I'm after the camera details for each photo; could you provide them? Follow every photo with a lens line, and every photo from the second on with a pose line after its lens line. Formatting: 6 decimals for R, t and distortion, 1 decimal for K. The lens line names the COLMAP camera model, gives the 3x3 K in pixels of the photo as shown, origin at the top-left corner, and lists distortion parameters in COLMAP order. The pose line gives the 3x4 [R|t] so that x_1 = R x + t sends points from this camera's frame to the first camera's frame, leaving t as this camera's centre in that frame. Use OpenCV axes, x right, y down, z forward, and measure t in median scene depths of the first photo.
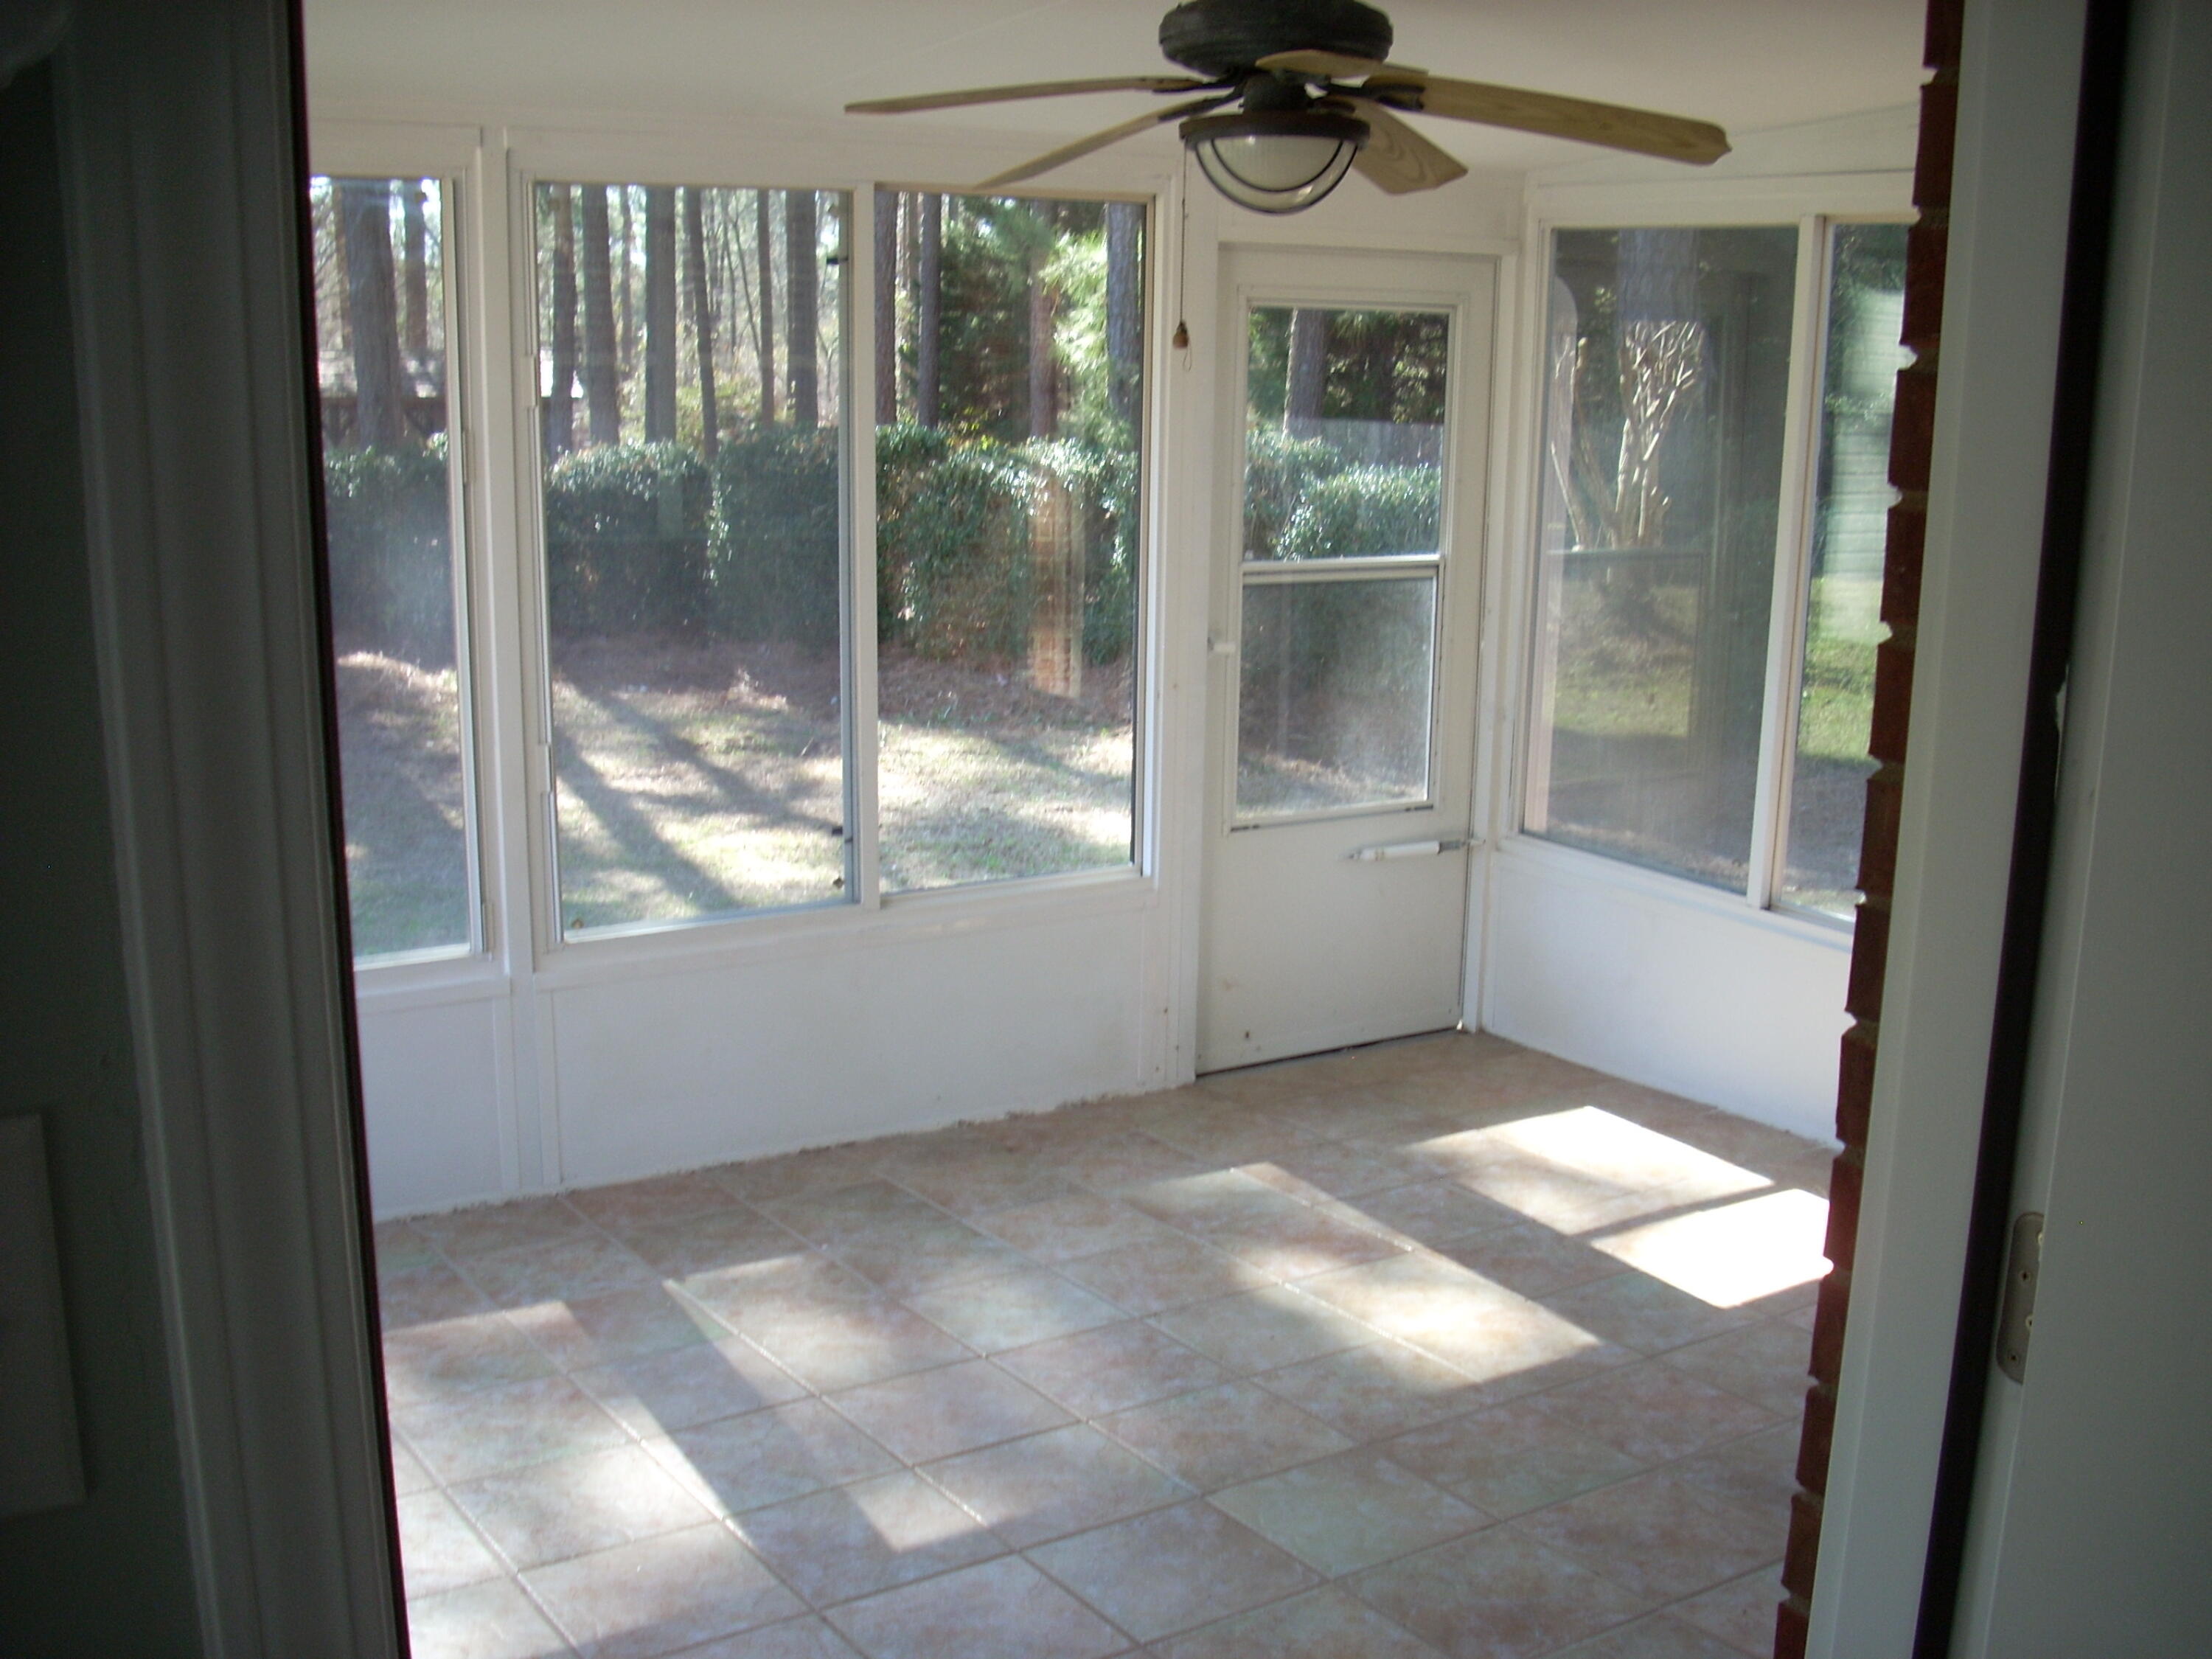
lens RADIAL K [[2326.9, 0, 1106.7], [0, 2326.9, 830.6], [0, 0, 1]] dist [-0.106443, 0.000000]
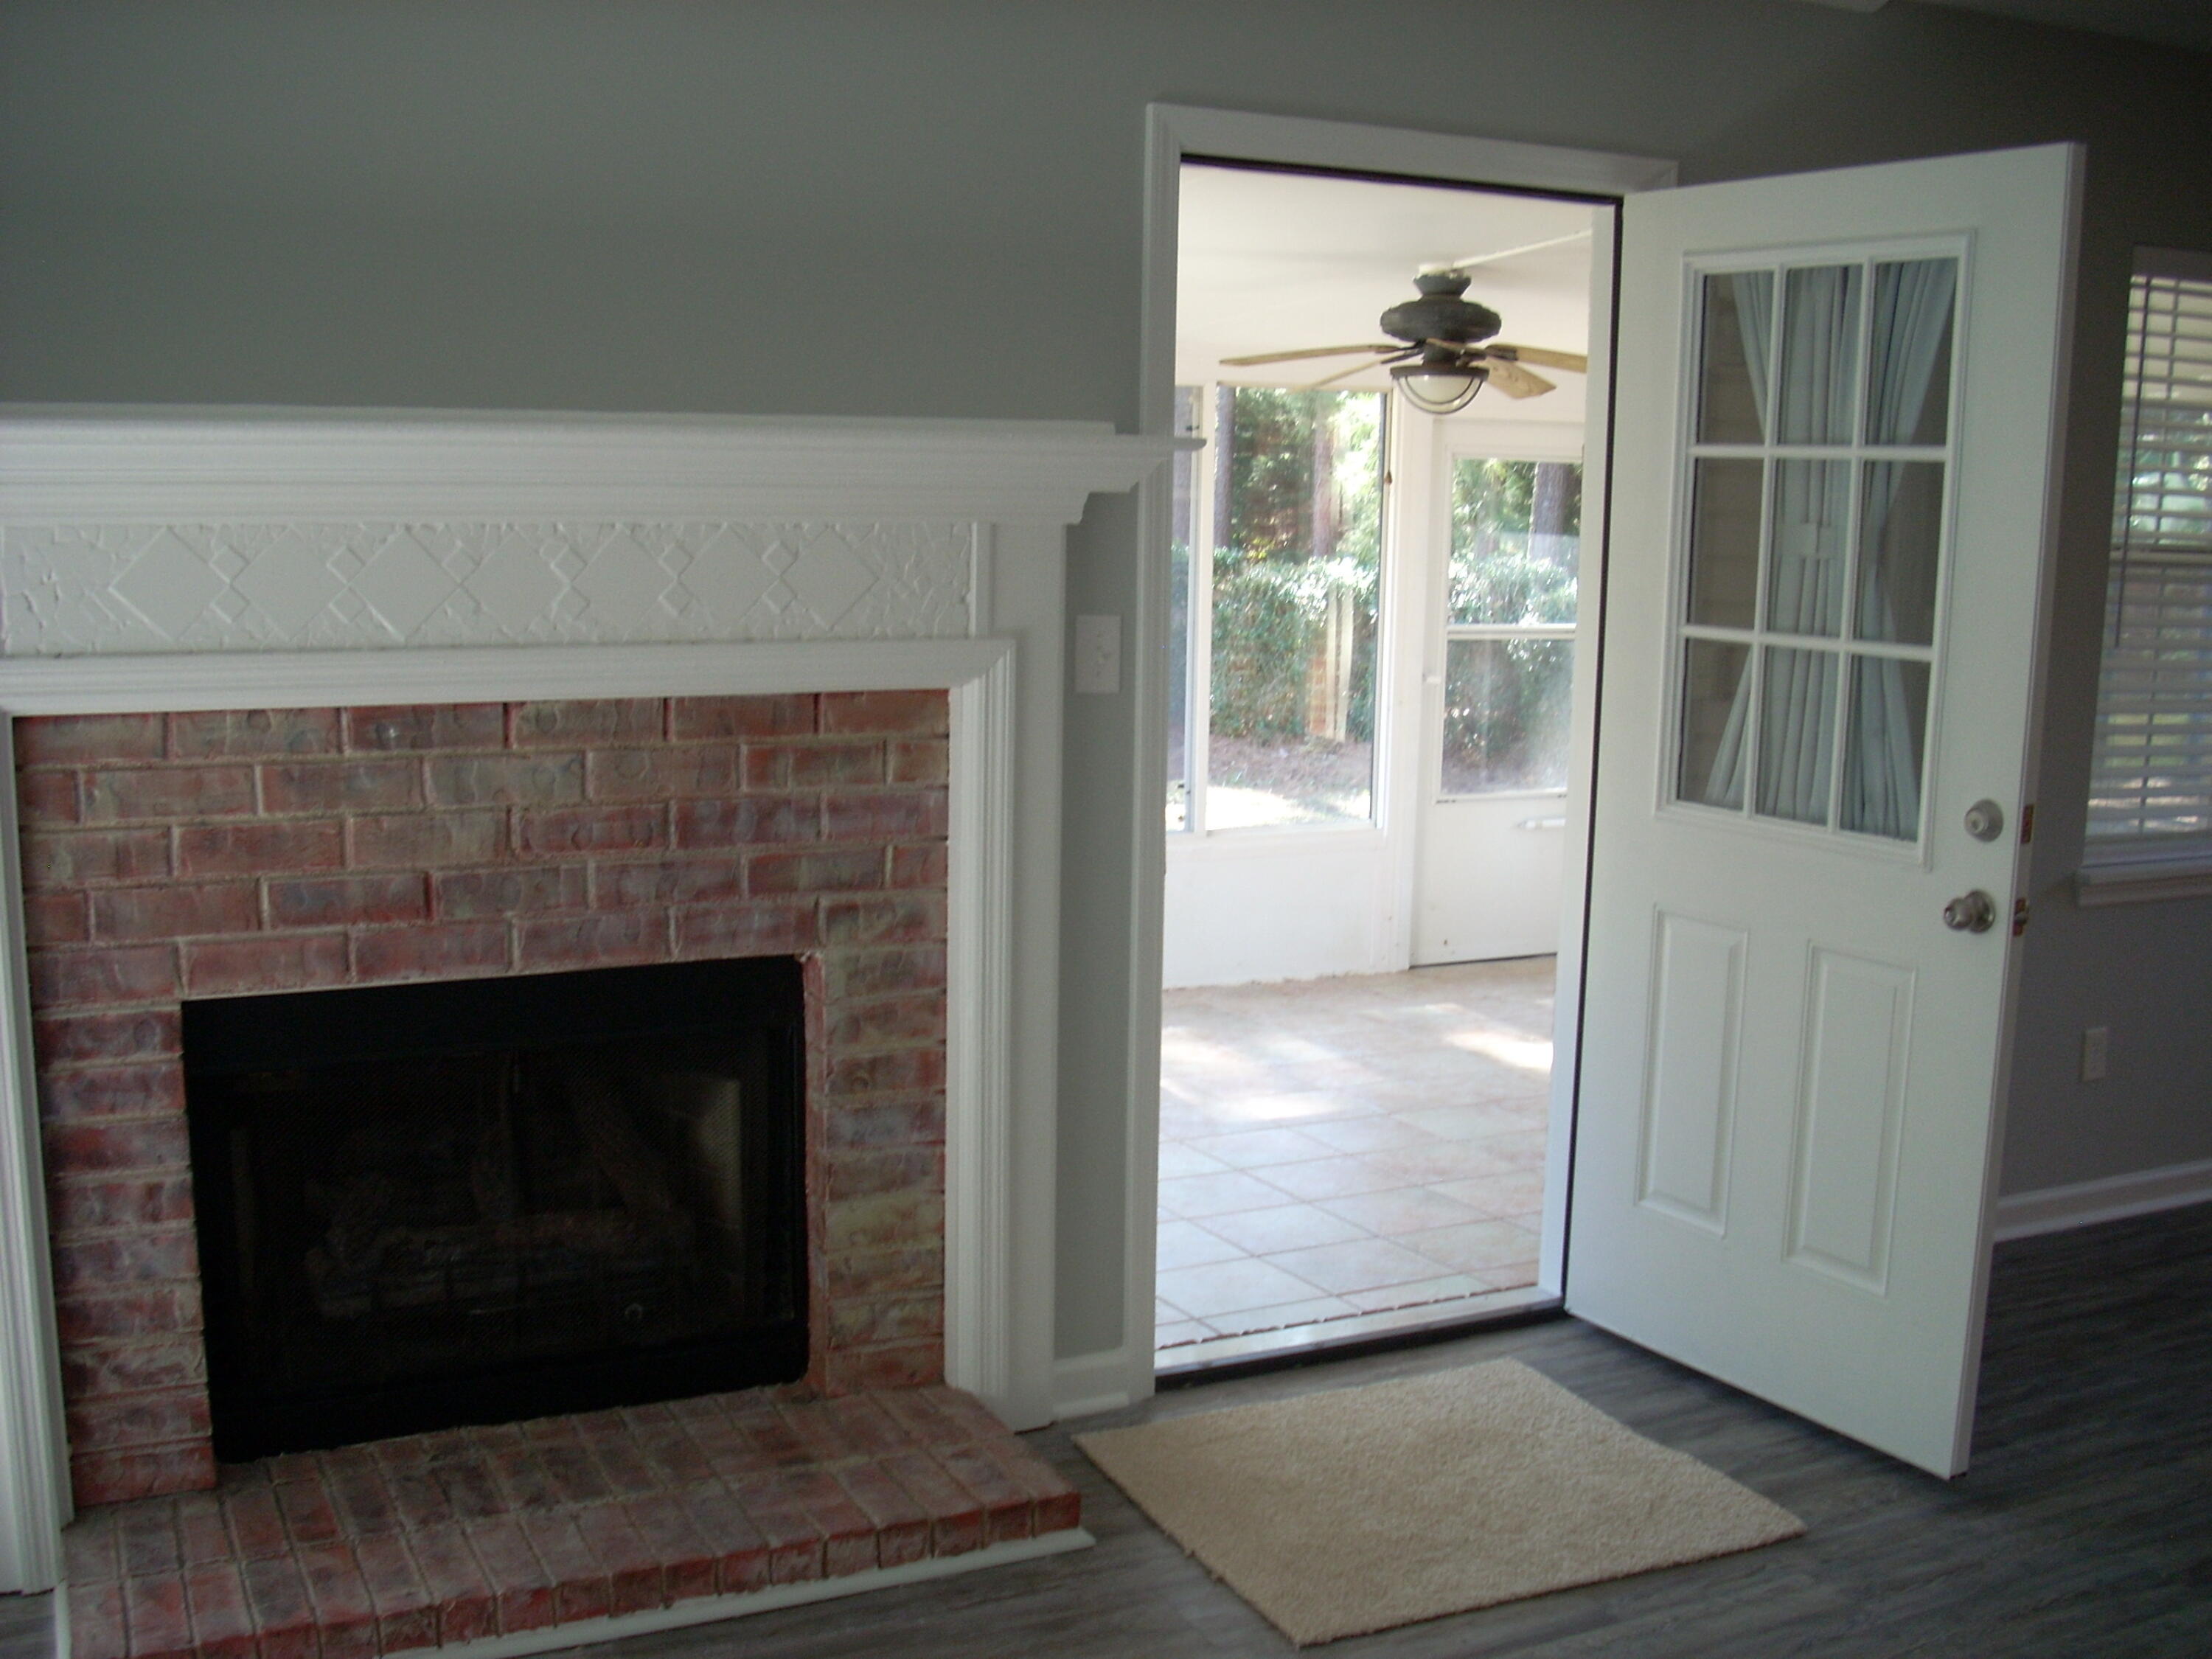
lens RADIAL K [[2326.9, 0, 1103.6], [0, 2326.9, 827.4], [0, 0, 1]] dist [-0.106443, 0.000000]
pose [[0.992544, 0.024022, -0.119497, 0.018048], [-0.031050, 0.997874, -0.057308, 0.101812], [0.117866, 0.060591, 0.991179, -0.482075]]
